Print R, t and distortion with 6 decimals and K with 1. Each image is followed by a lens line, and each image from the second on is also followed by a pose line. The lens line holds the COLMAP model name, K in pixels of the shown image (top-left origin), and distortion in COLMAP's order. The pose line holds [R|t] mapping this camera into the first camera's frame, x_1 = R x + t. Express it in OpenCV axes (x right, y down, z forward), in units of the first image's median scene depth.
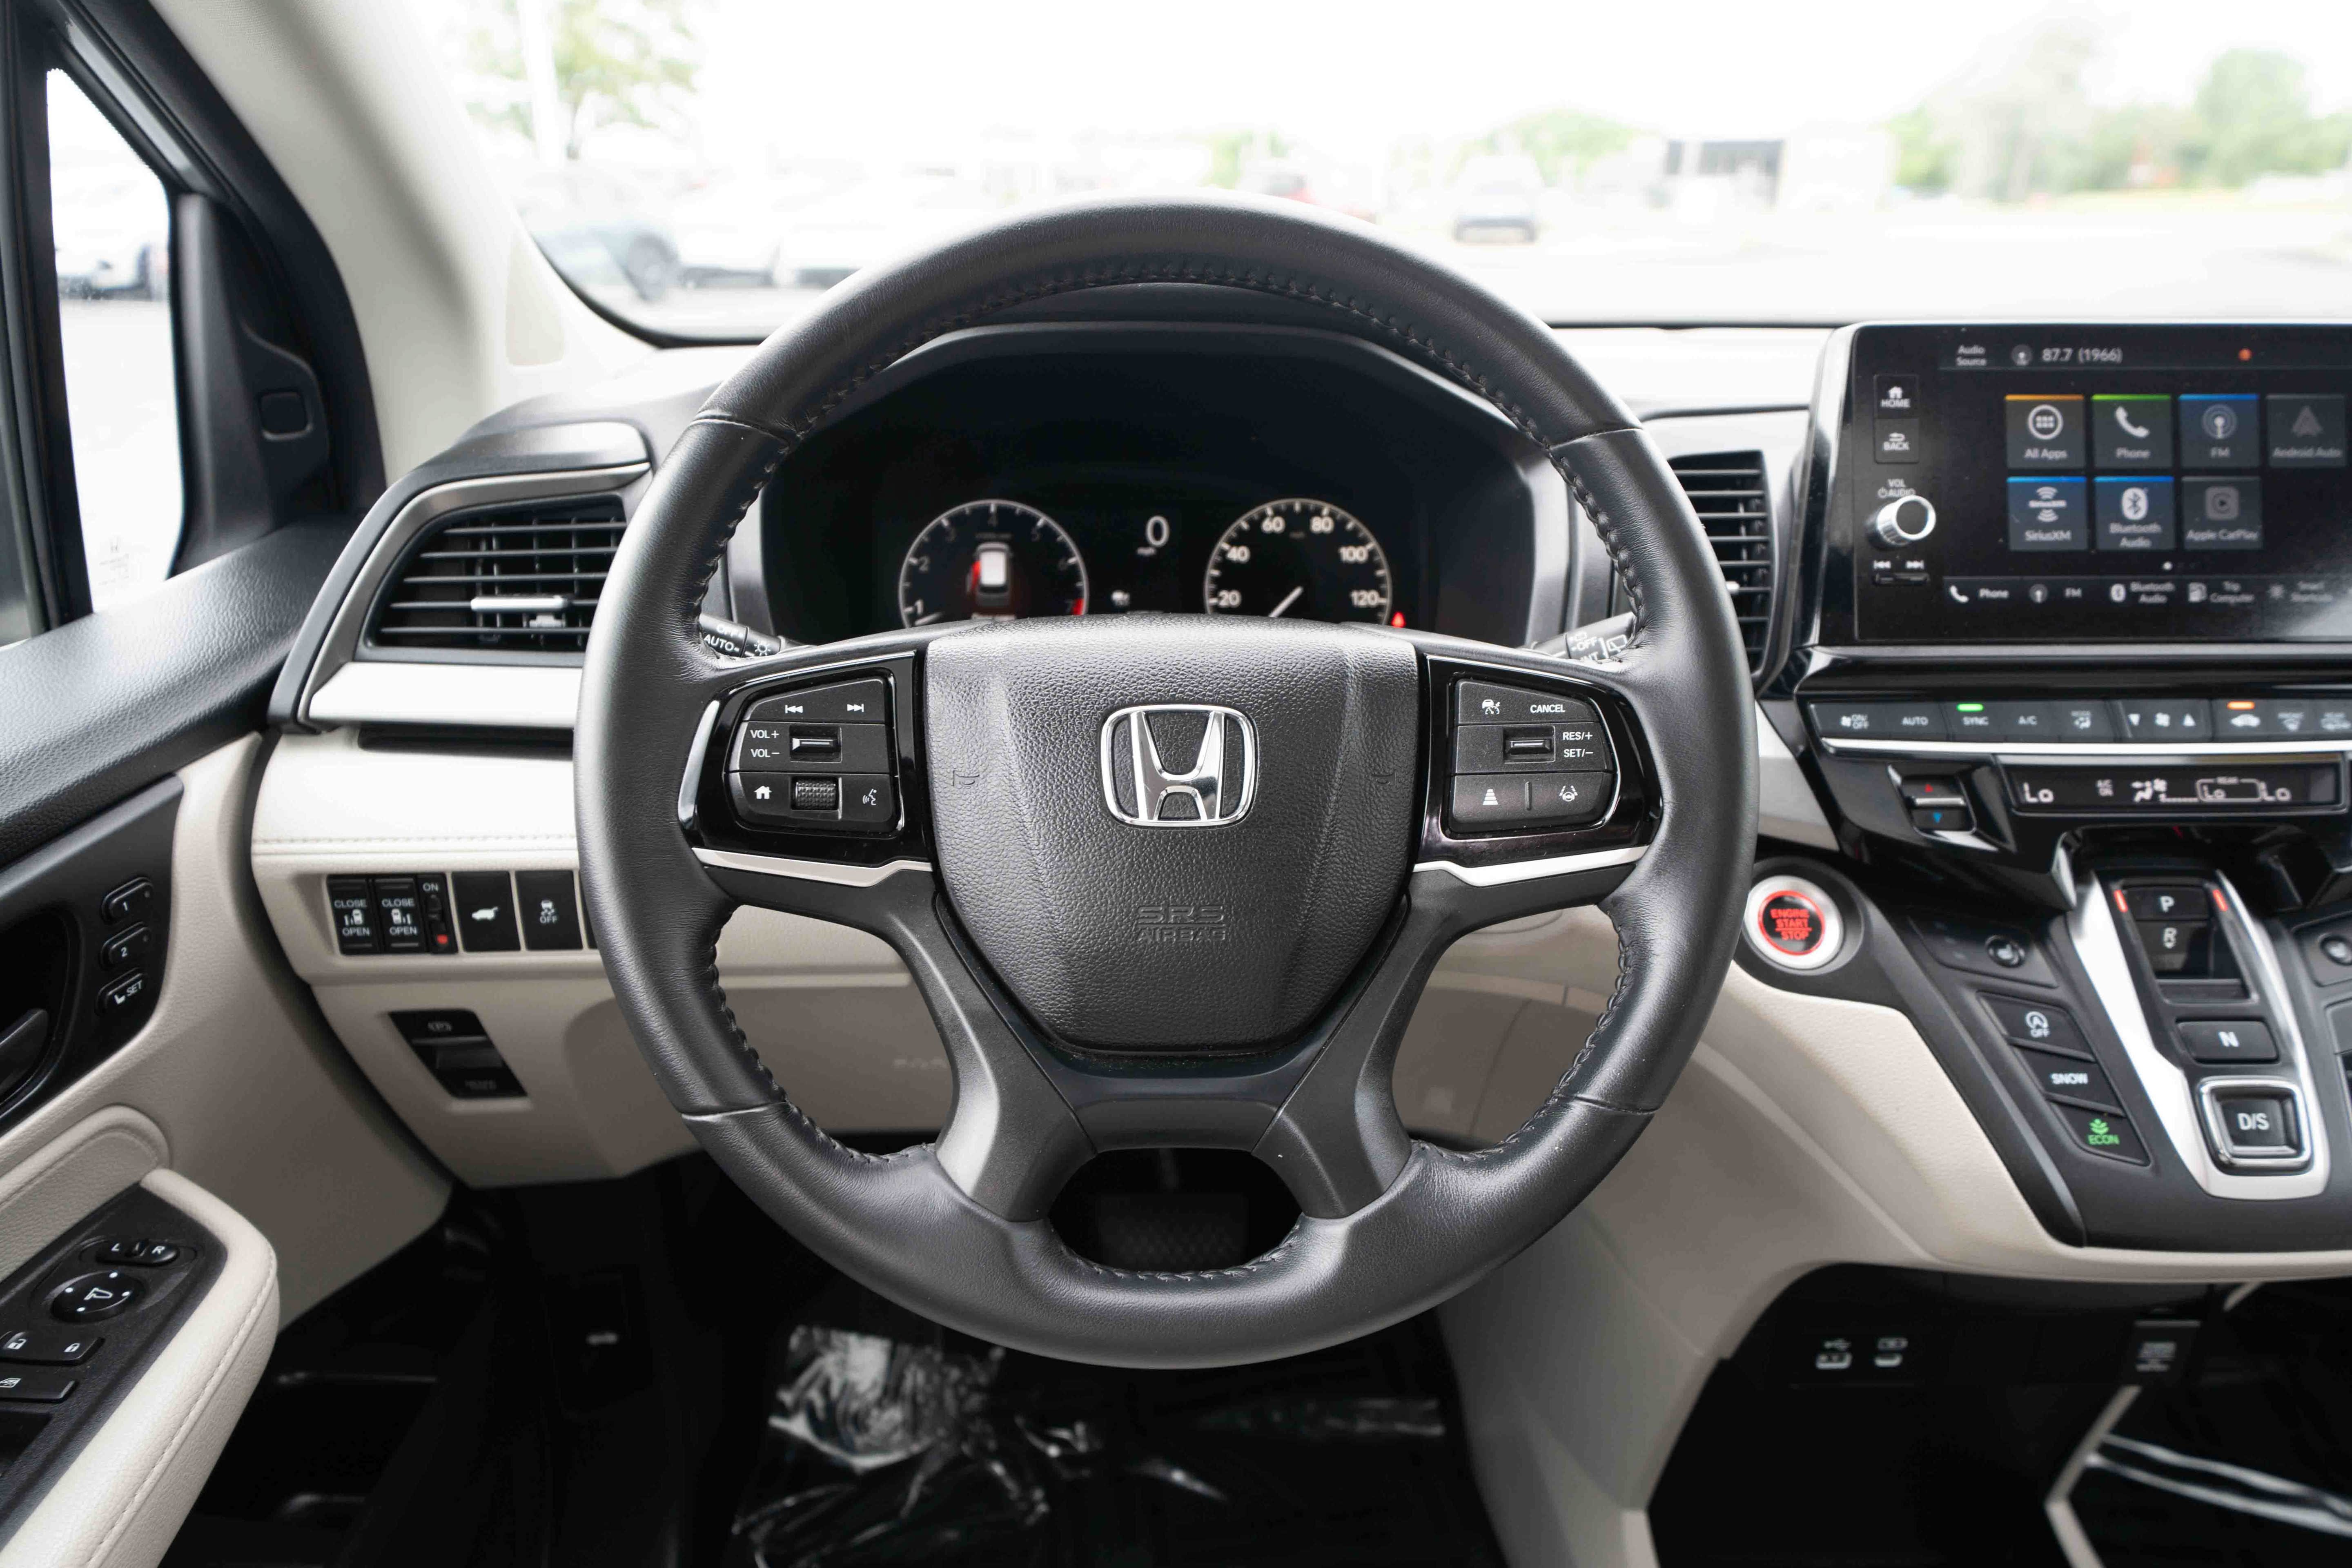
lens RADIAL K [[1524.5, 0, 1161.8], [0, 1524.5, 787.2], [0, 0, 1]] dist [0.029132, 0.003586]
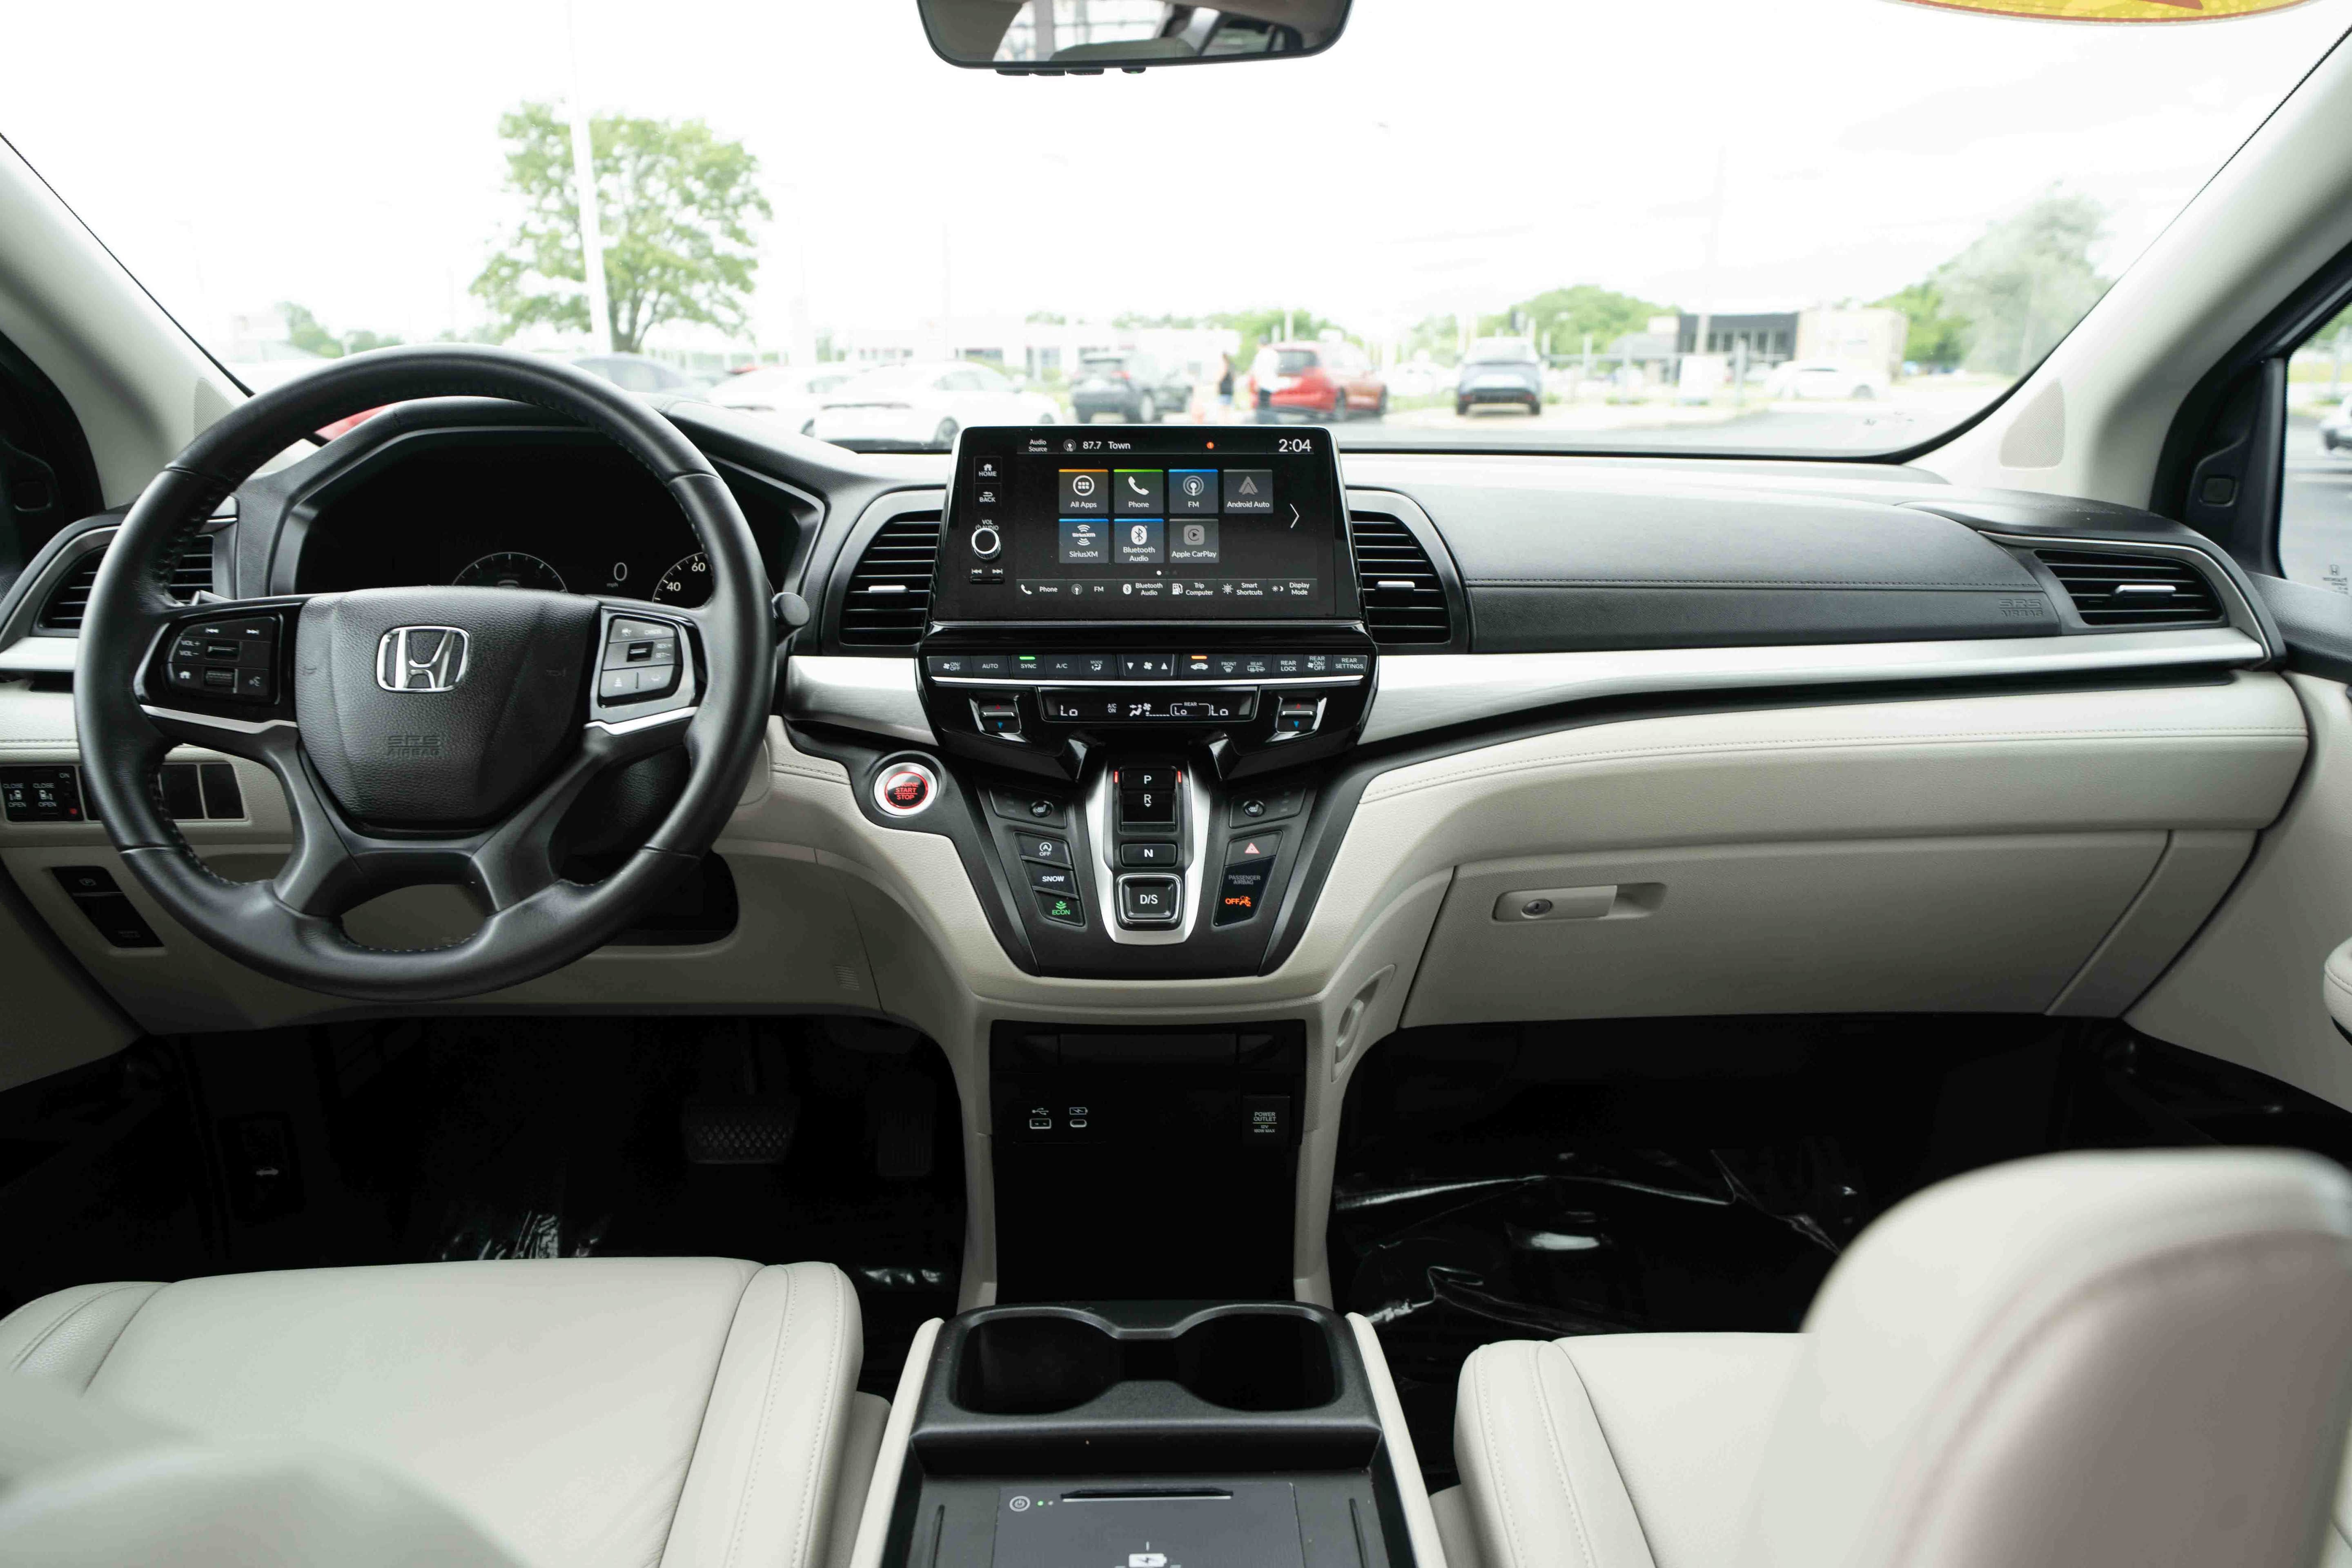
lens RADIAL K [[1524.5, 0, 1161.8], [0, 1524.5, 787.2], [0, 0, 1]] dist [0.029132, 0.003586]
pose [[0.999475, -0.003173, -0.032245, 0.705969], [-0.000253, 0.994400, -0.105684, 0.245458], [0.032399, 0.105636, 0.993877, -0.549004]]
